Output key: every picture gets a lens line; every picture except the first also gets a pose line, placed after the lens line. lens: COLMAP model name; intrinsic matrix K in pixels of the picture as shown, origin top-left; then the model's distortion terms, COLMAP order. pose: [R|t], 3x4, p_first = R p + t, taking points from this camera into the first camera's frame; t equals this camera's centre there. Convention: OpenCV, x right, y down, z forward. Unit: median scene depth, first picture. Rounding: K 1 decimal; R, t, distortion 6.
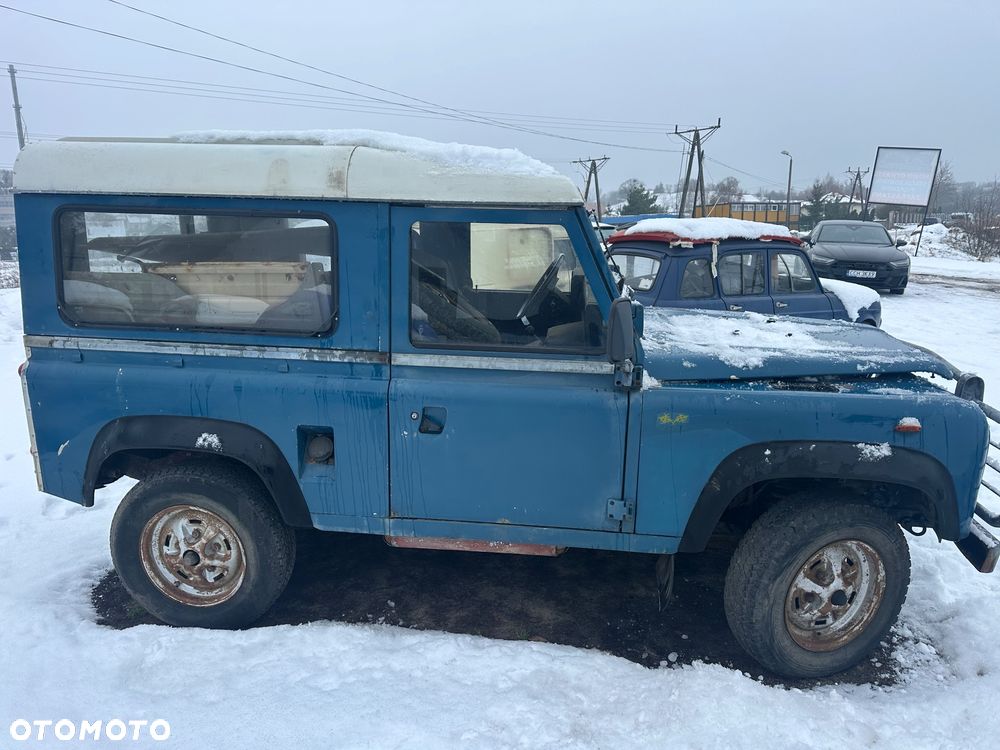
lens RADIAL K [[707.0, 0, 494.0], [0, 707.0, 378.4], [0, 0, 1]] dist [0.042908, -0.053655]
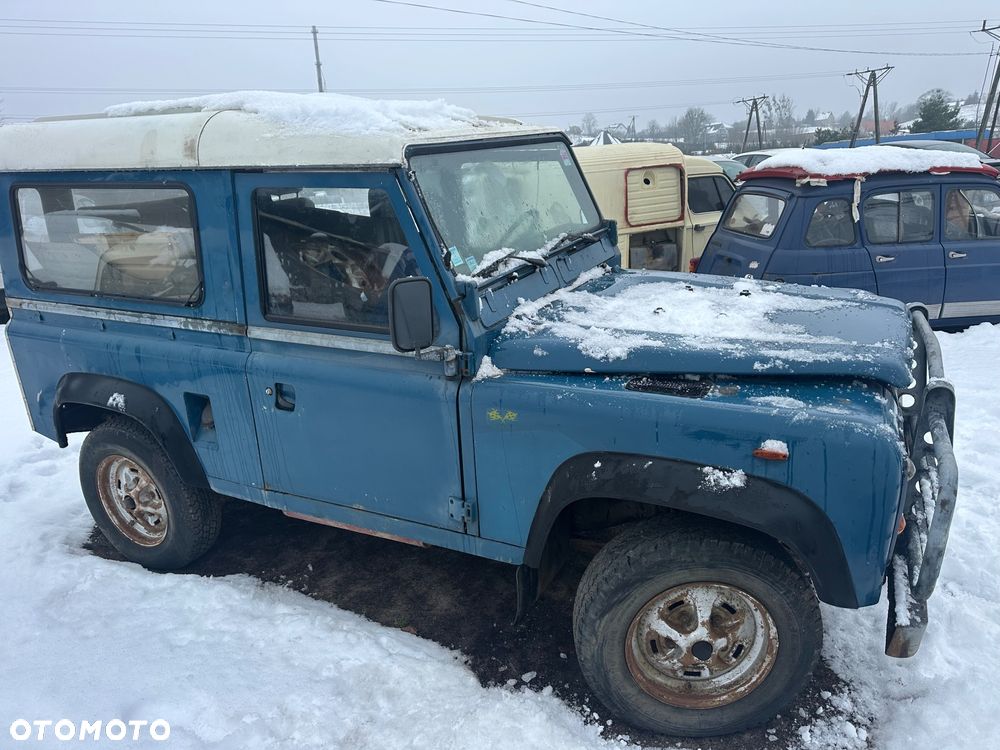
lens RADIAL K [[707.0, 0, 499.5], [0, 707.0, 376.9], [0, 0, 1]] dist [0.042908, -0.053655]
pose [[0.940382, 0.059486, -0.334877, 0.507468], [-0.030471, 0.995362, 0.091245, -0.064585], [0.338752, -0.075601, 0.937833, 0.185925]]
